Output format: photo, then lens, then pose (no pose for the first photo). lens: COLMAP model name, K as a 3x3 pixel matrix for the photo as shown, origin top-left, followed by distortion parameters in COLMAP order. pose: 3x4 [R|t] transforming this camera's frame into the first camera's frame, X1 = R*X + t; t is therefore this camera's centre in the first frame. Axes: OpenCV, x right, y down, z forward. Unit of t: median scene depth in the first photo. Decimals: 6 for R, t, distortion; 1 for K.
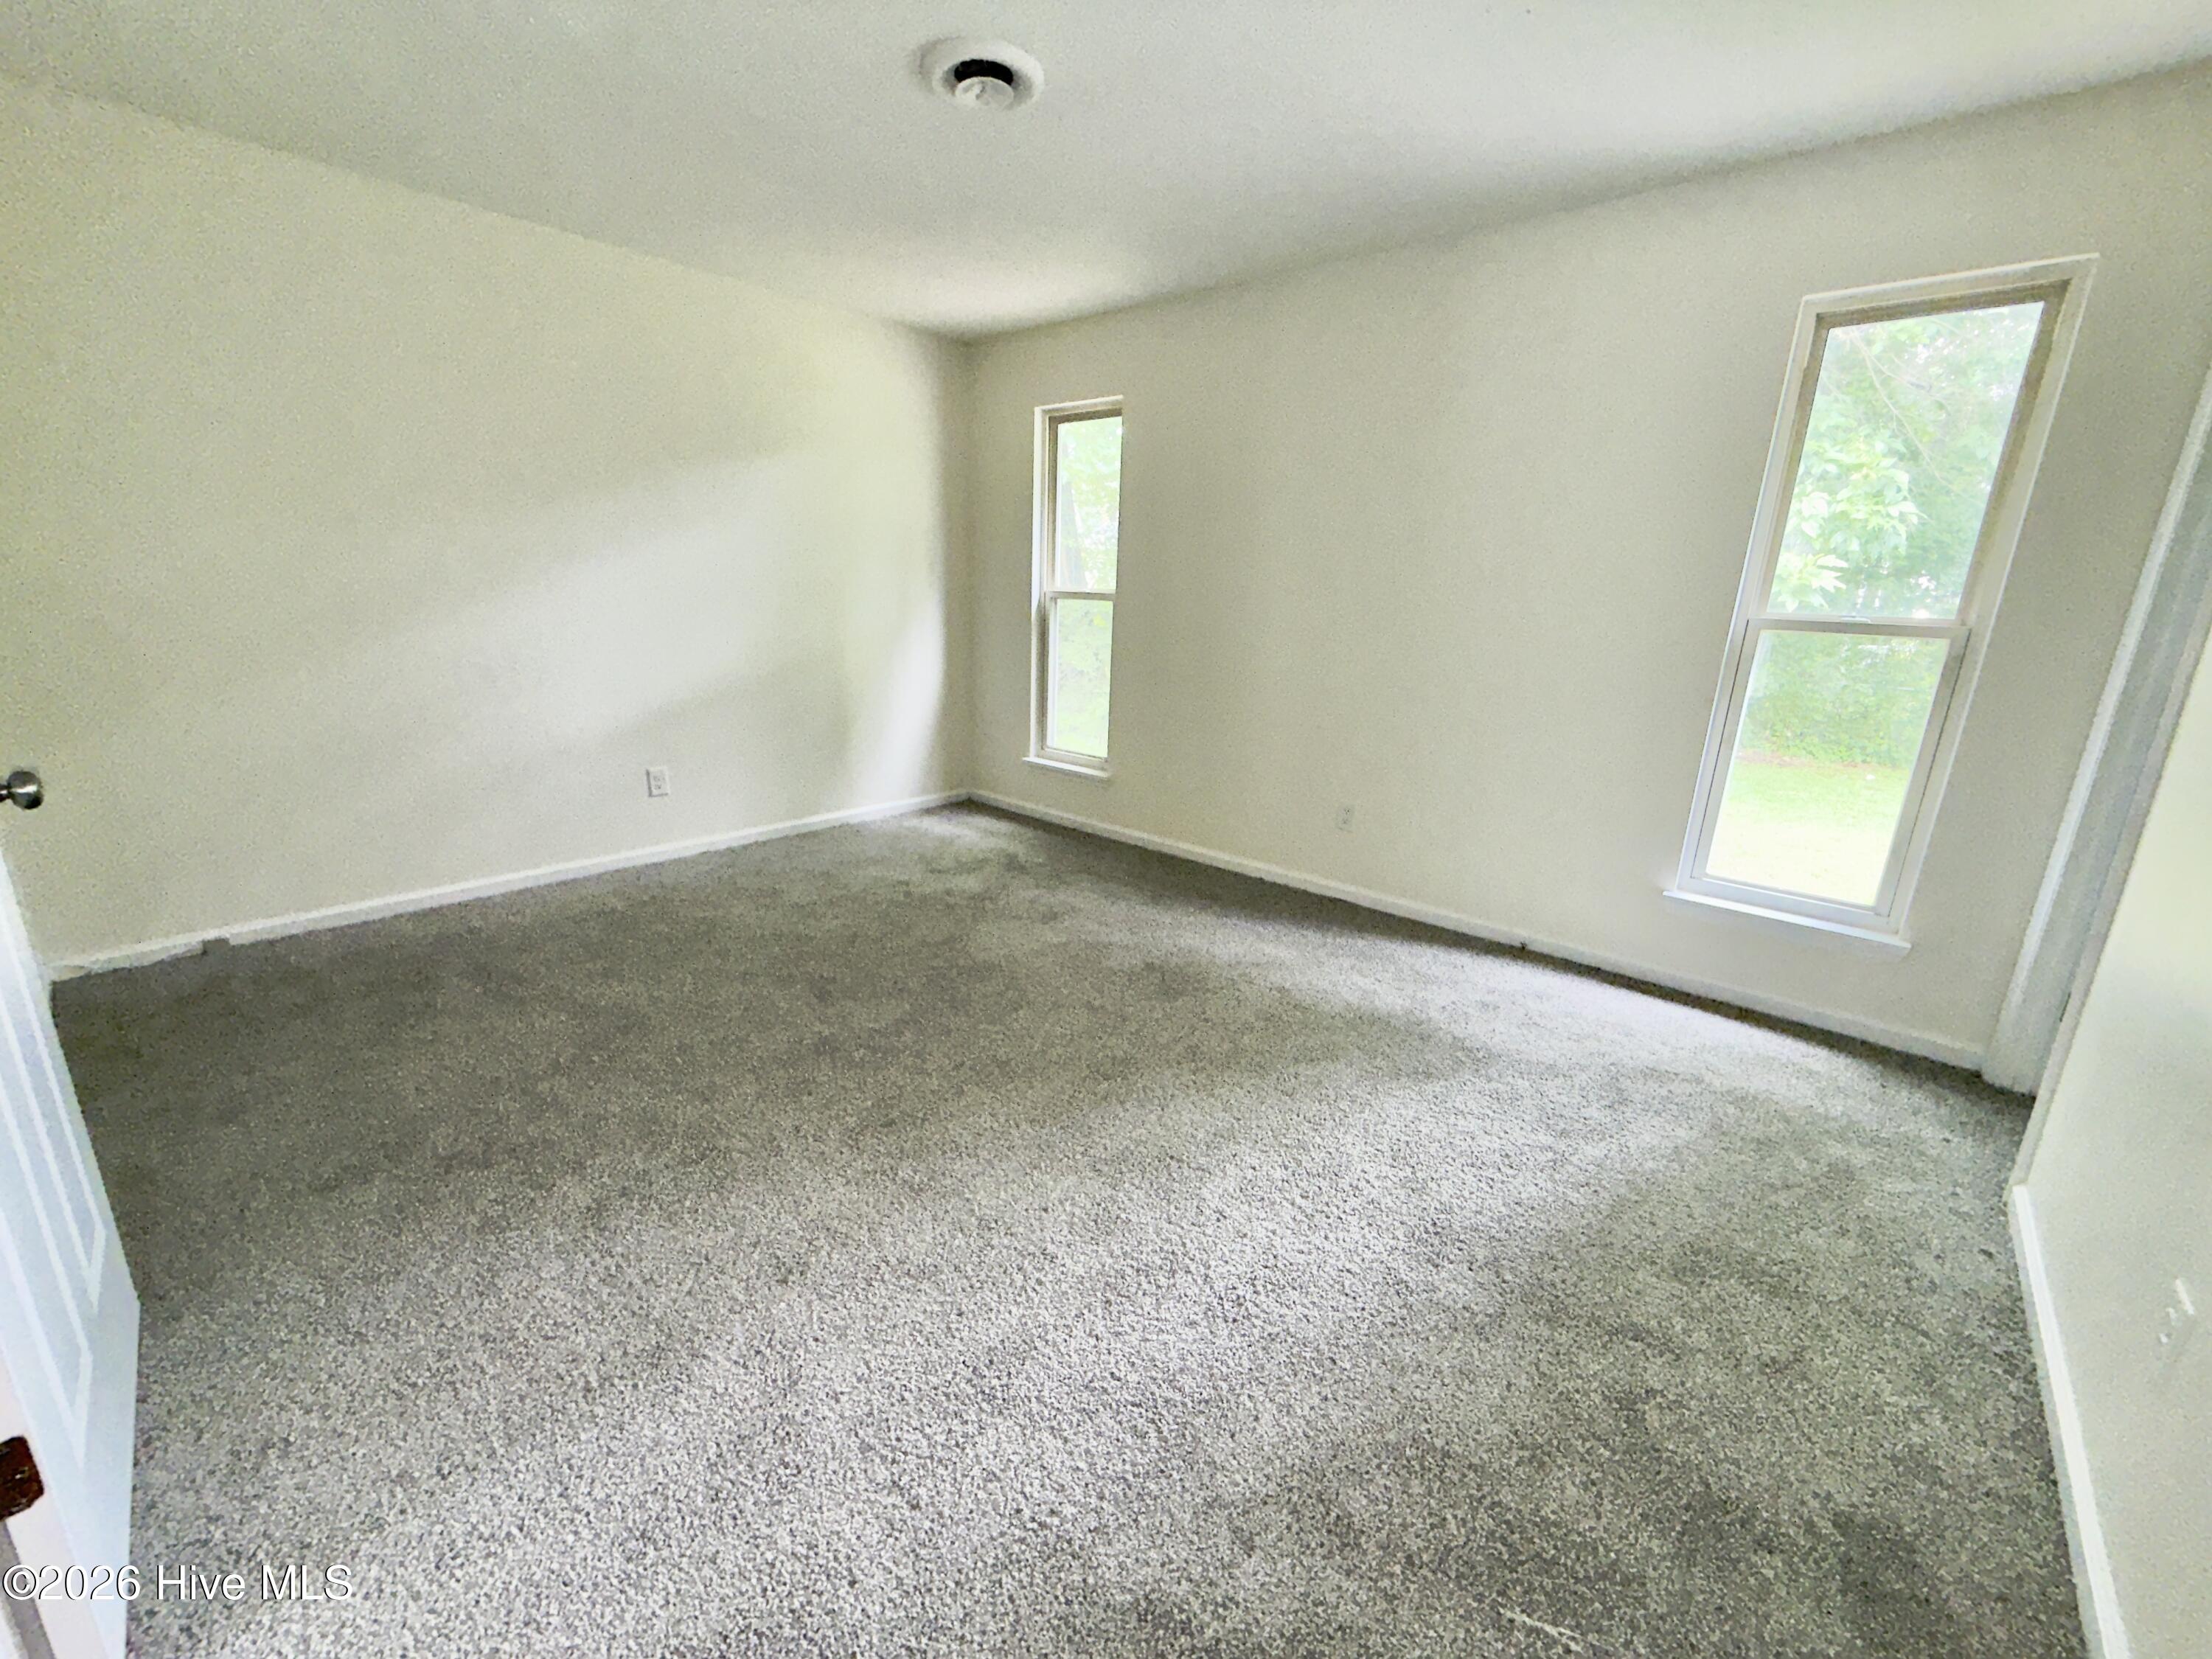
lens RADIAL K [[883.3, 0, 1119.7], [0, 883.3, 839.8], [0, 0, 1]] dist [0.000459, -0.000434]
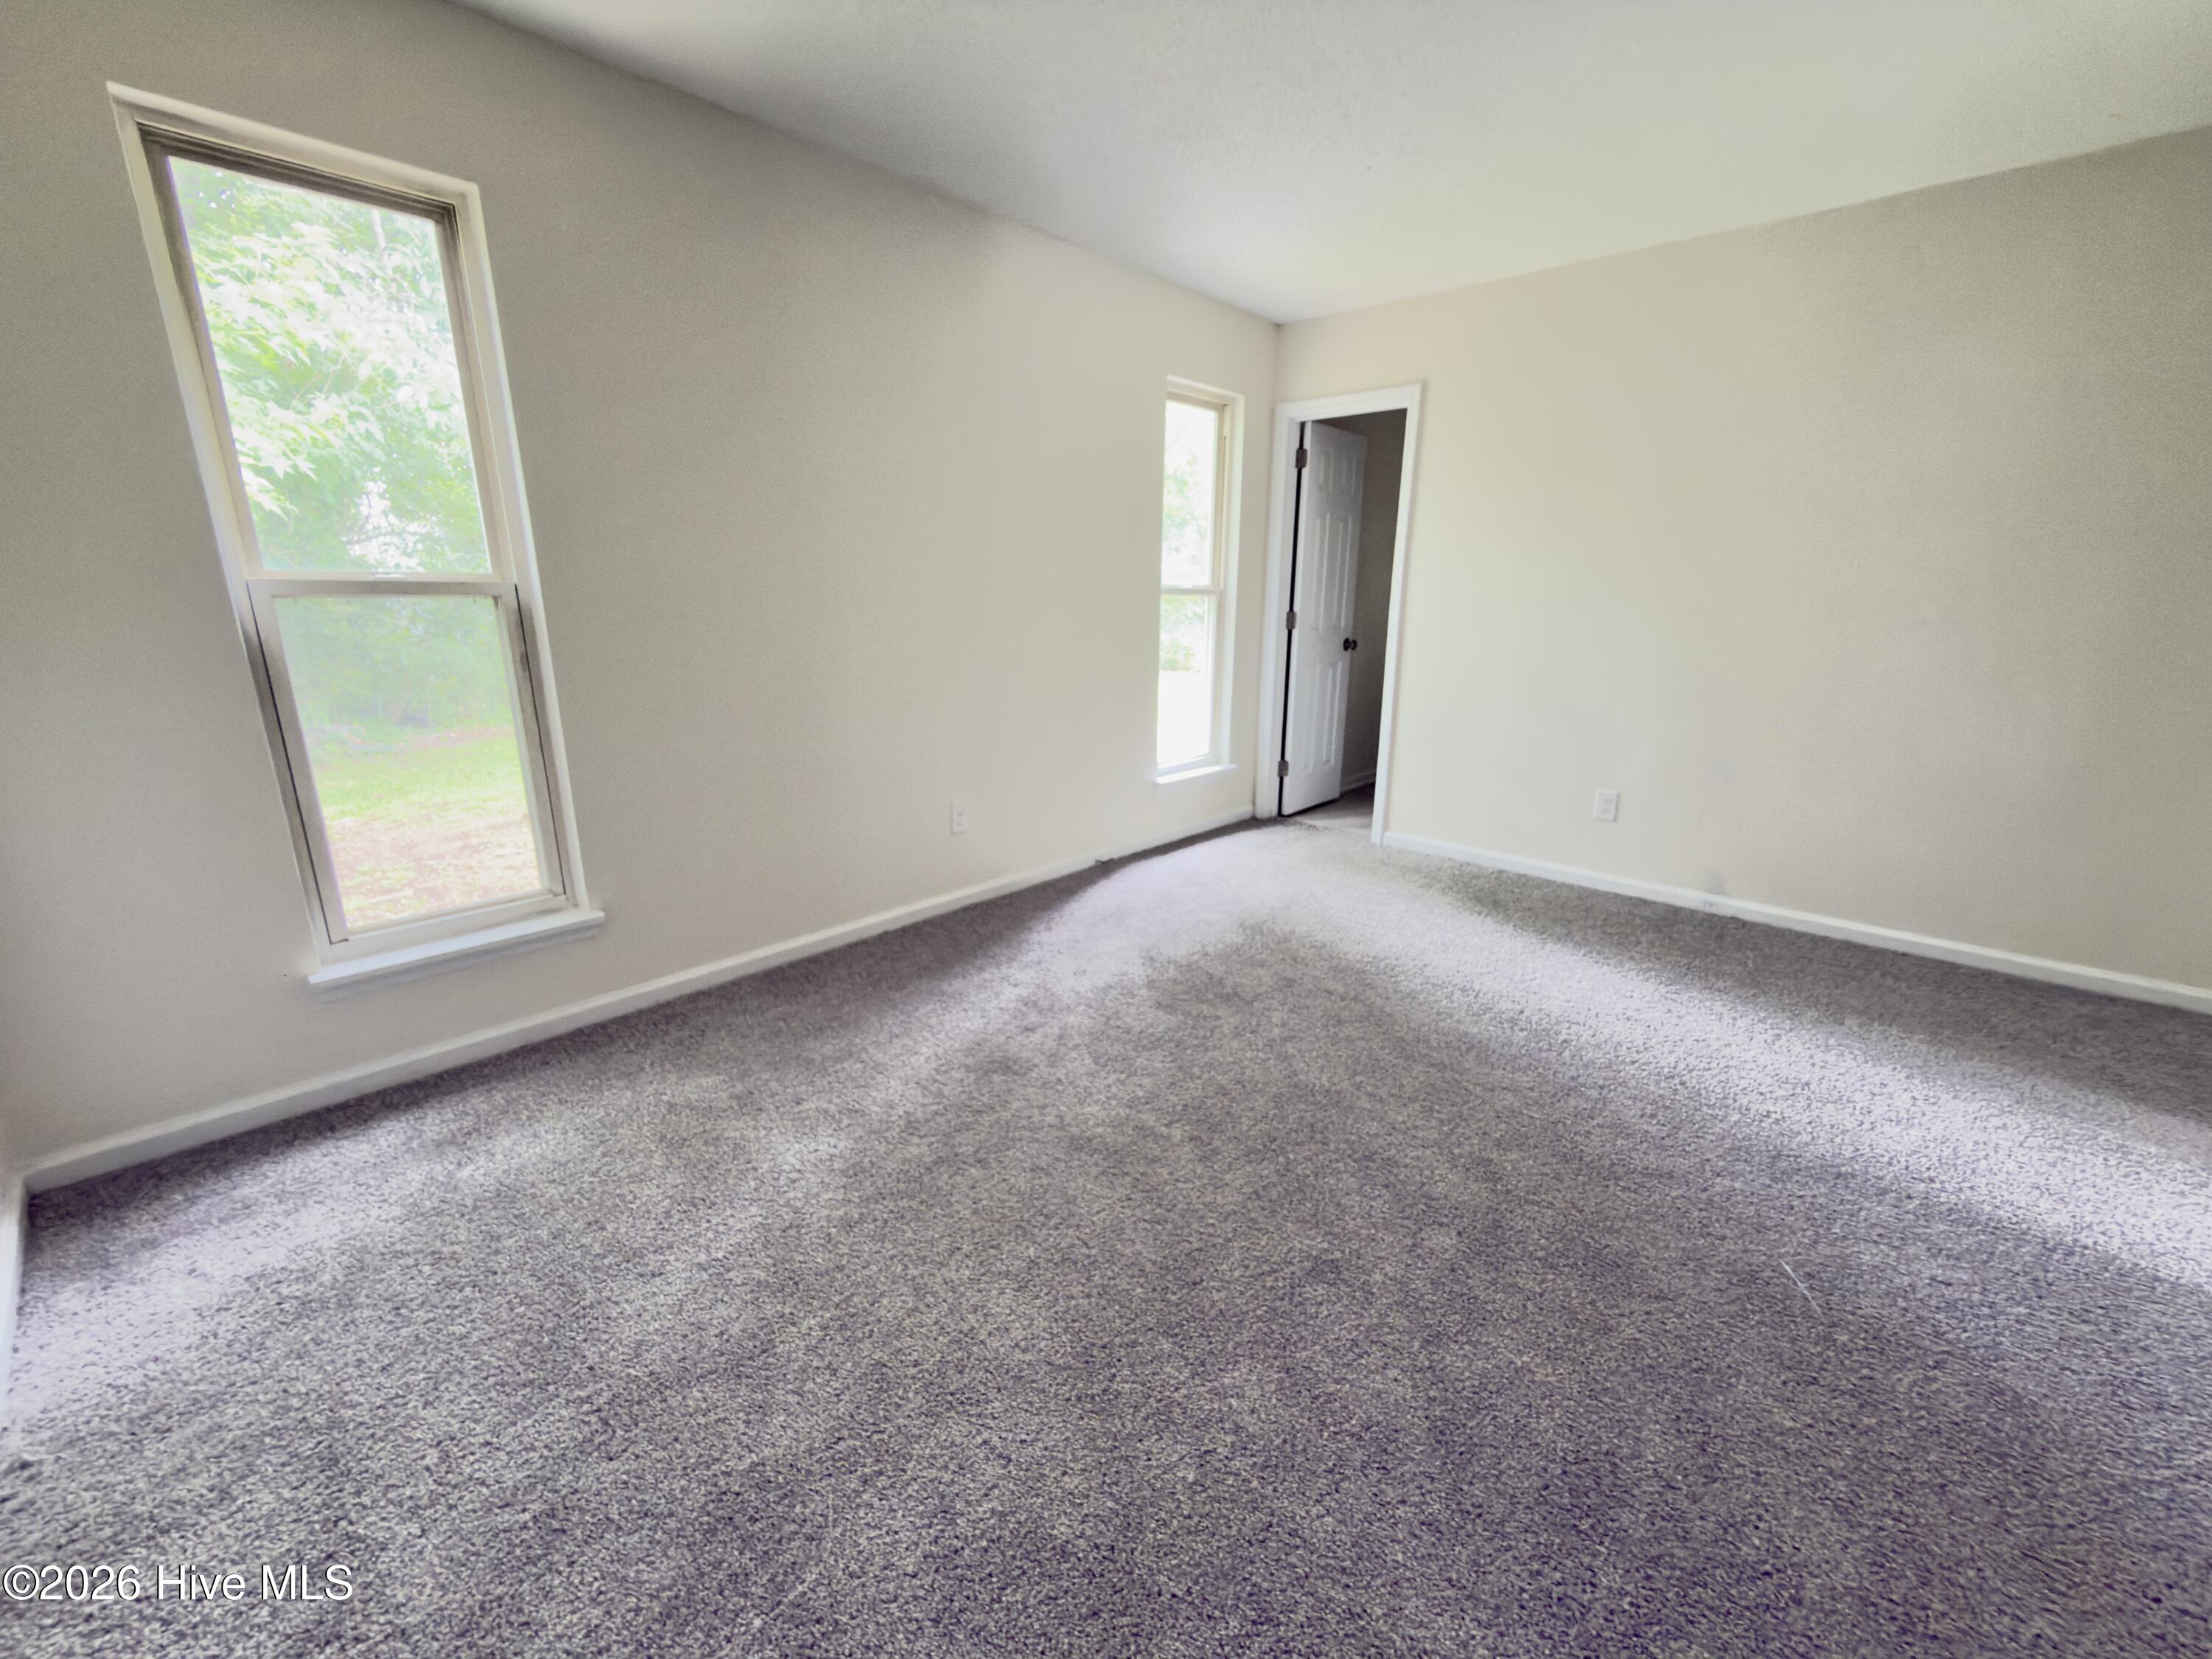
lens RADIAL K [[883.3, 0, 1114.0], [0, 883.3, 831.7], [0, 0, 1]] dist [0.000459, -0.000434]
pose [[0.036903, -0.294322, 0.954994, -0.600711], [0.268518, 0.923420, 0.274215, -0.215458], [-0.962568, 0.246313, 0.113108, 0.720729]]
